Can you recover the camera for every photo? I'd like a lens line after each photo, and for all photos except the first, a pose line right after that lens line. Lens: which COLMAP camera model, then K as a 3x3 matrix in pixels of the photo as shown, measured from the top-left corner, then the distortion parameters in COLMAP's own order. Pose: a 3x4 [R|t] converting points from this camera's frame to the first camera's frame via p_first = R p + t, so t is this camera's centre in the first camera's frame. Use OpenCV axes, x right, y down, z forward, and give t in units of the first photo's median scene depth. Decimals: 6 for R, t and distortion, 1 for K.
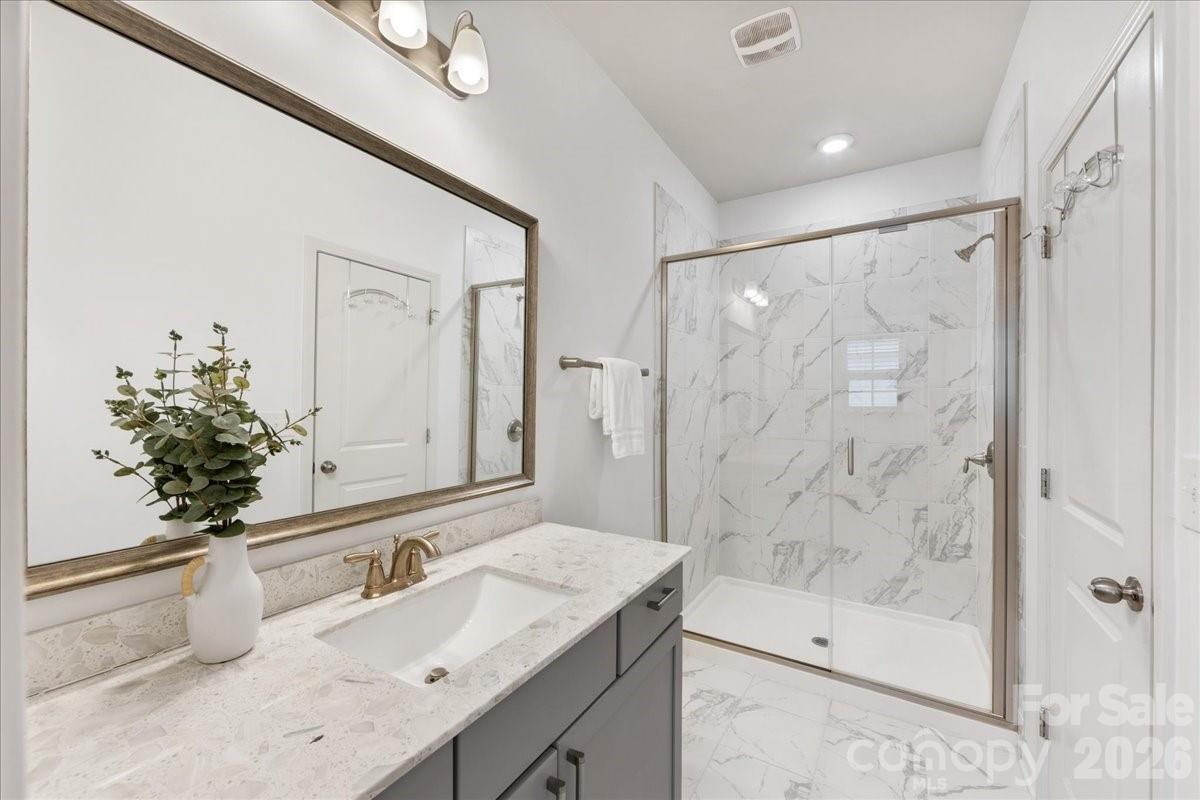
lens RADIAL K [[469.9, 0, 606.0], [0, 469.9, 396.2], [0, 0, 1]] dist [0.003618, -0.000645]
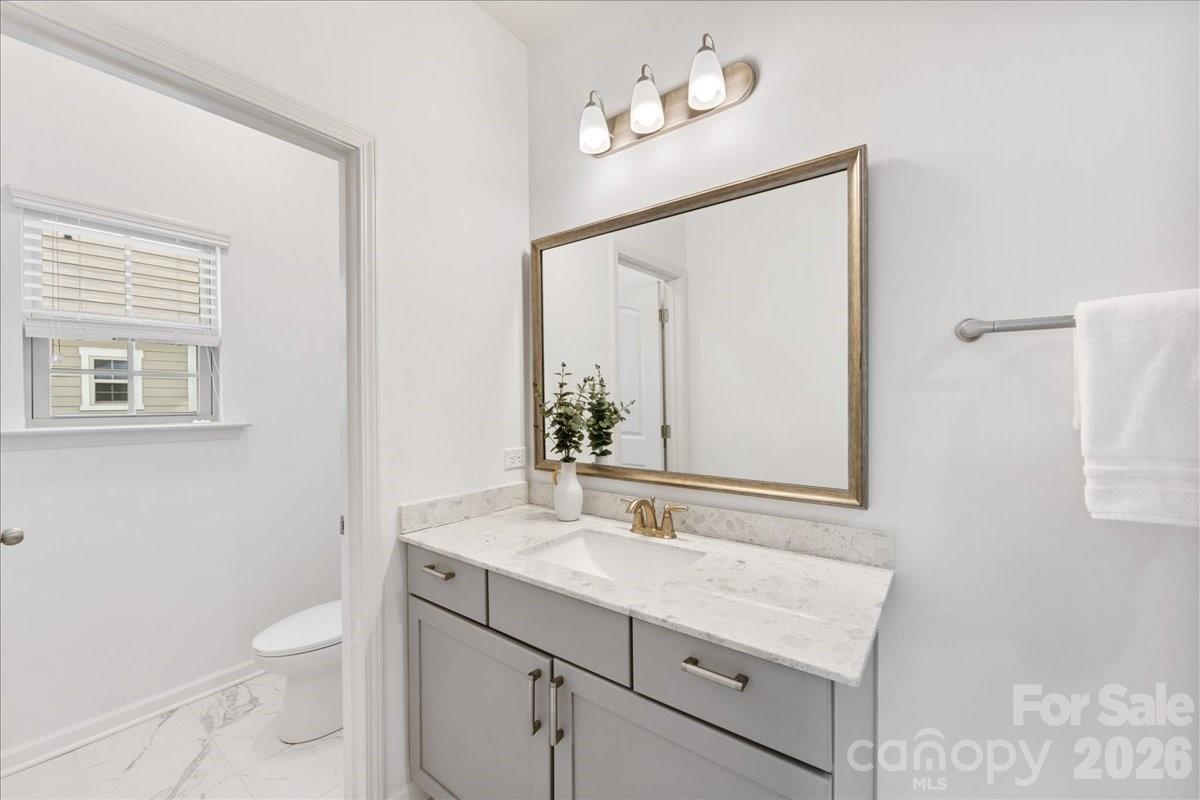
lens RADIAL K [[469.9, 0, 602.4], [0, 469.9, 402.7], [0, 0, 1]] dist [0.003618, -0.000645]
pose [[-0.095396, 0.000886, -0.995439, 0.731572], [0.015076, 0.999886, -0.000555, 0.017920], [0.995325, -0.015060, -0.095398, 0.786360]]
